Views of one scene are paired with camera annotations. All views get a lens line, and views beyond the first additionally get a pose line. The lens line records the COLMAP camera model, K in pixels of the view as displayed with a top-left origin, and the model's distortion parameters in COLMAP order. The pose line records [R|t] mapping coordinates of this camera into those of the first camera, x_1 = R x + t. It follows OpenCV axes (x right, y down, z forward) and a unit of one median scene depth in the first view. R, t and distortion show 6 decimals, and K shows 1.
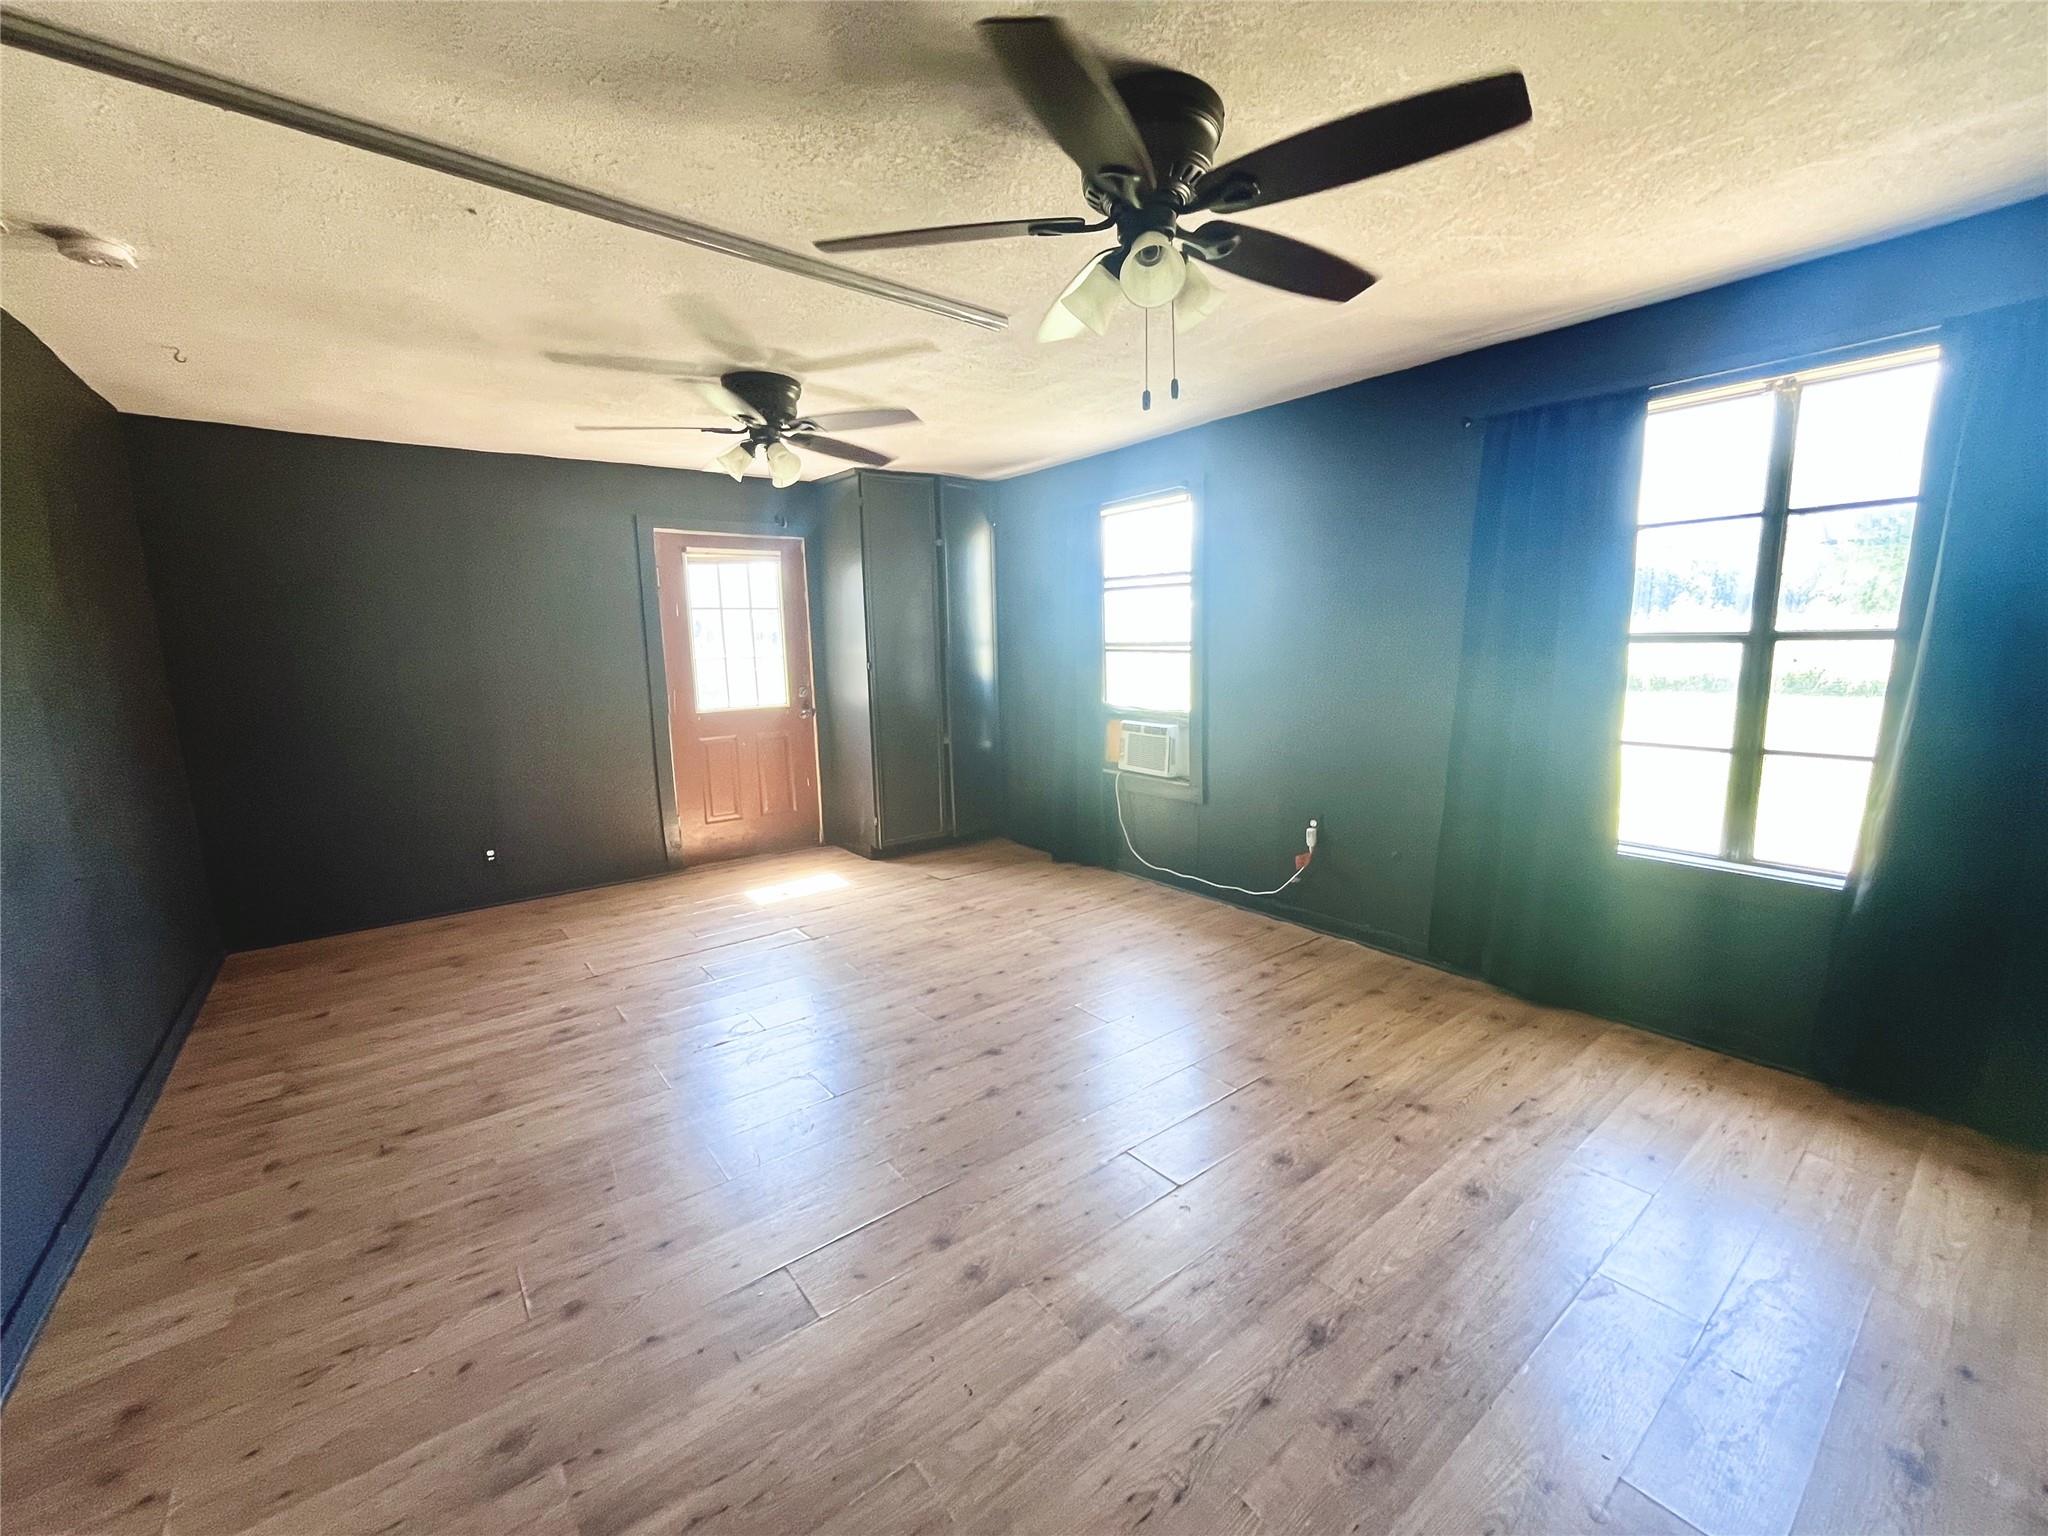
lens RADIAL K [[847.8, 0, 1024.0], [0, 847.8, 768.0], [0, 0, 1]] dist [-0.001678, 0.000084]
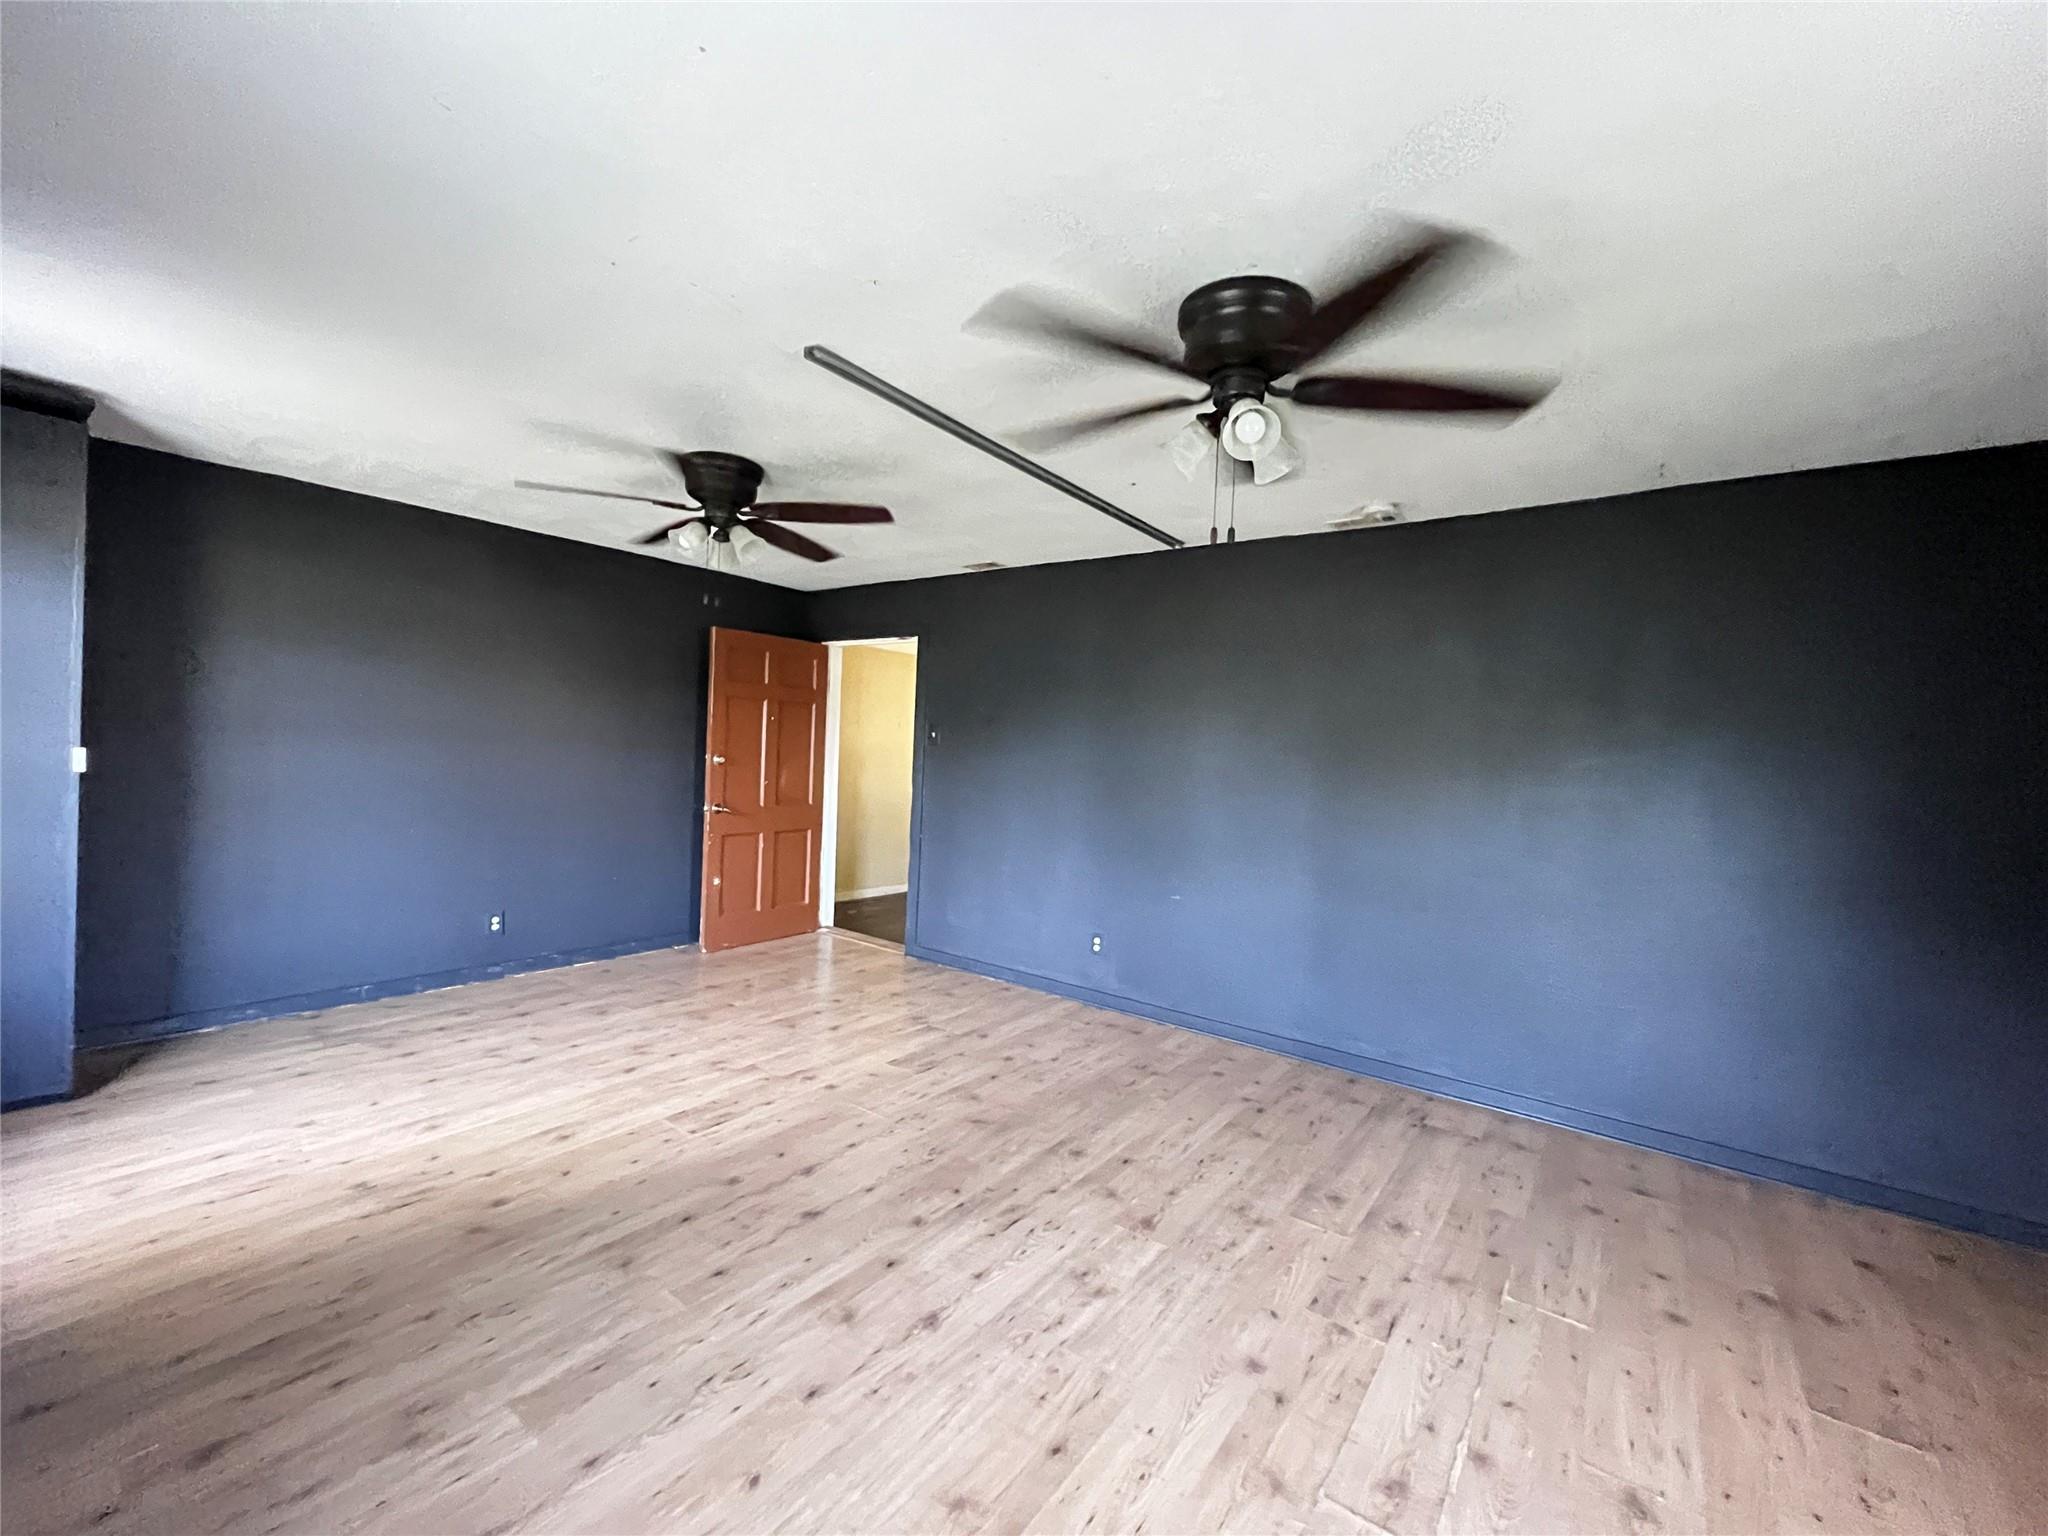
lens RADIAL K [[847.8, 0, 1024.0], [0, 847.8, 768.0], [0, 0, 1]] dist [-0.001678, 0.000084]
pose [[-0.966253, -0.014053, -0.257211, -0.018317], [-0.061377, 0.982312, 0.176904, -0.268575], [0.250175, 0.186721, -0.950025, 1.804174]]
